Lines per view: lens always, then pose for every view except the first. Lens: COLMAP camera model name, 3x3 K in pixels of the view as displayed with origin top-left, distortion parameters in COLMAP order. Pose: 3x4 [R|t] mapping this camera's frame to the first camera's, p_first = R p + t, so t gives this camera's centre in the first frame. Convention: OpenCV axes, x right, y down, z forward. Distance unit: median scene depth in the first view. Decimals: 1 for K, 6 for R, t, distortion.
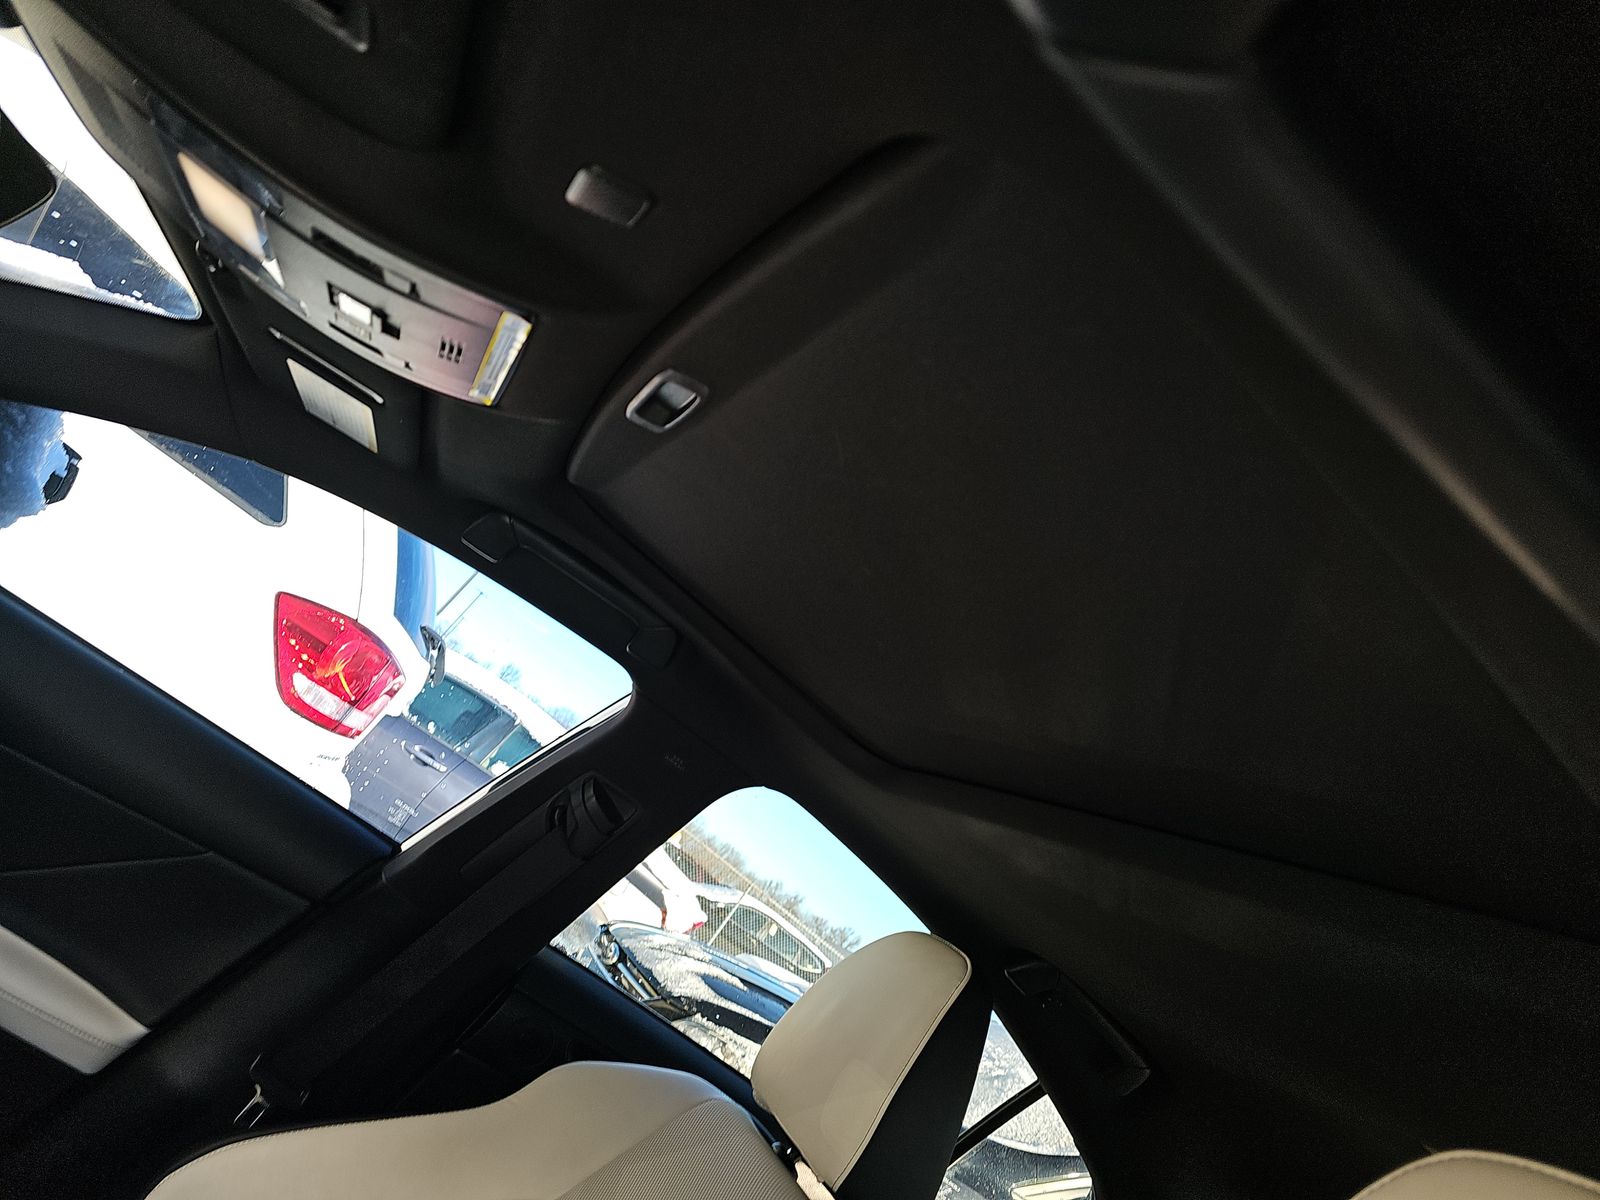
lens RADIAL K [[1056.9, 0, 803.7], [0, 1056.9, 611.1], [0, 0, 1]] dist [0.067073, -0.069129]
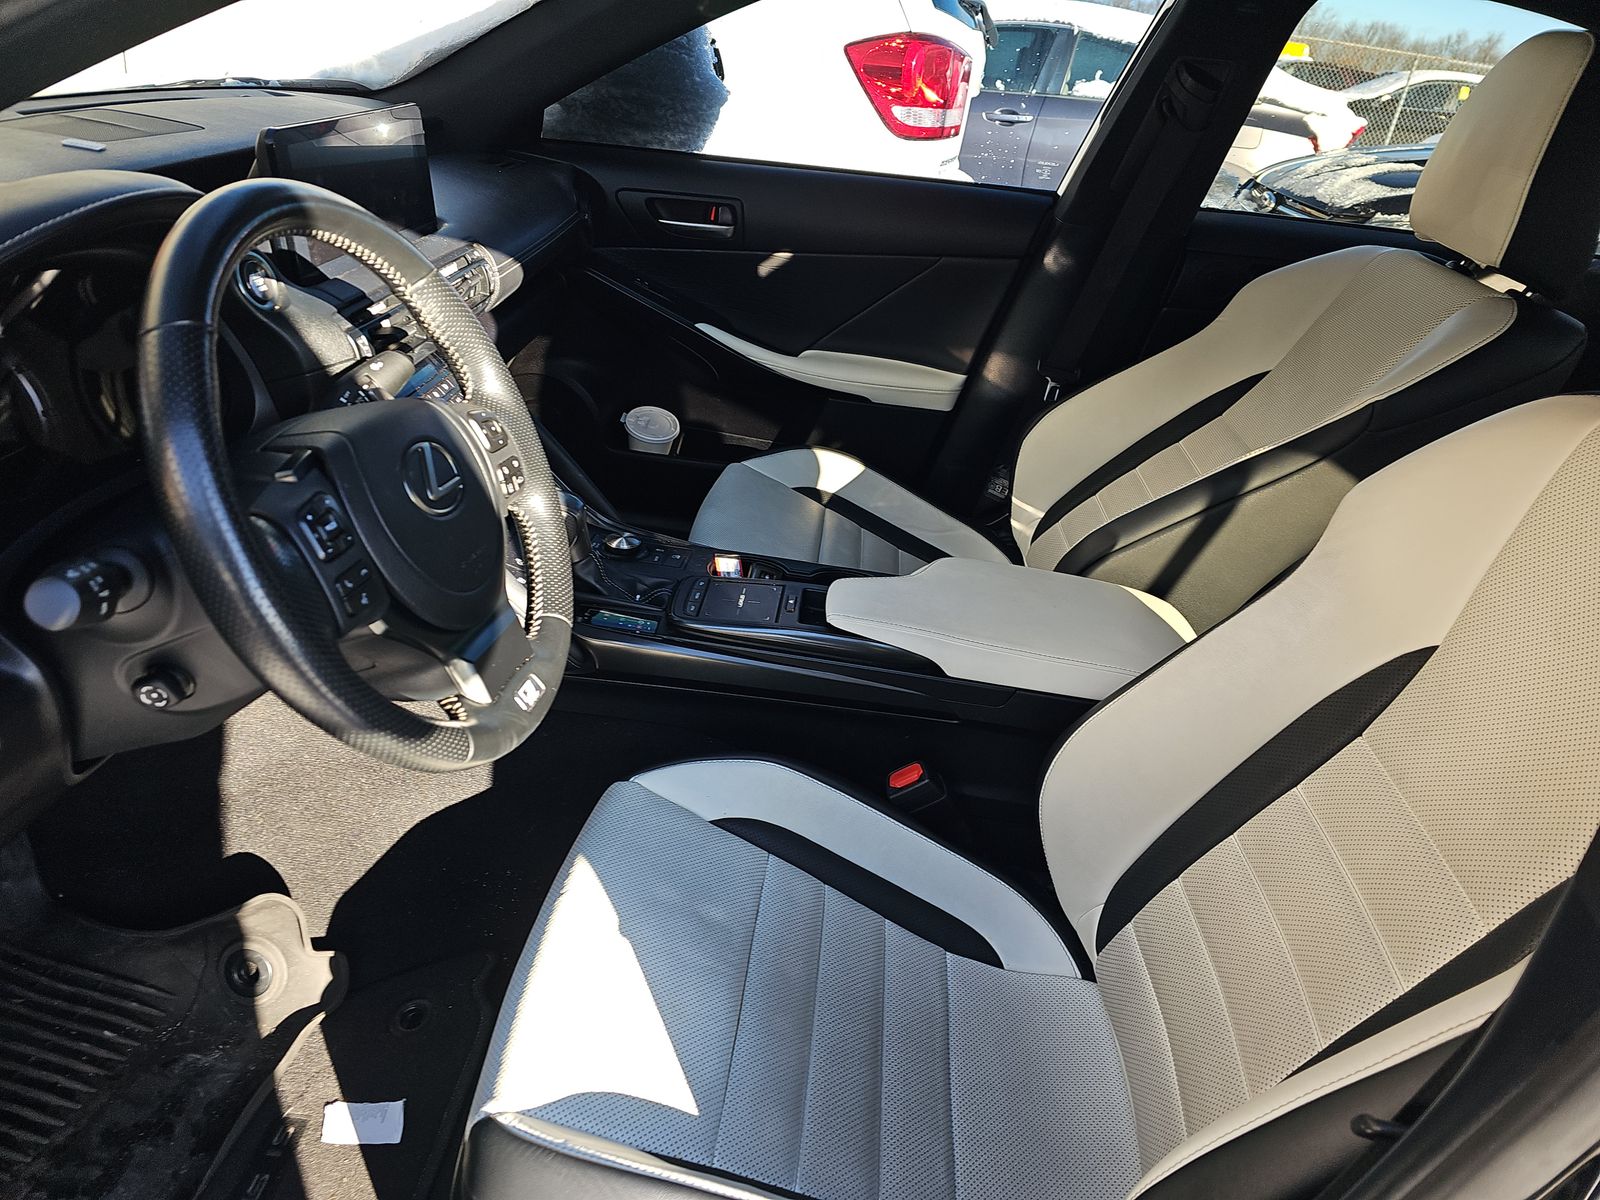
lens RADIAL K [[1056.9, 0, 803.7], [0, 1056.9, 611.1], [0, 0, 1]] dist [0.067073, -0.069129]
pose [[0.756062, -0.227929, -0.613530, 0.023593], [0.541033, 0.745162, 0.389893, -0.025115], [0.368311, -0.626723, 0.686706, -0.109531]]
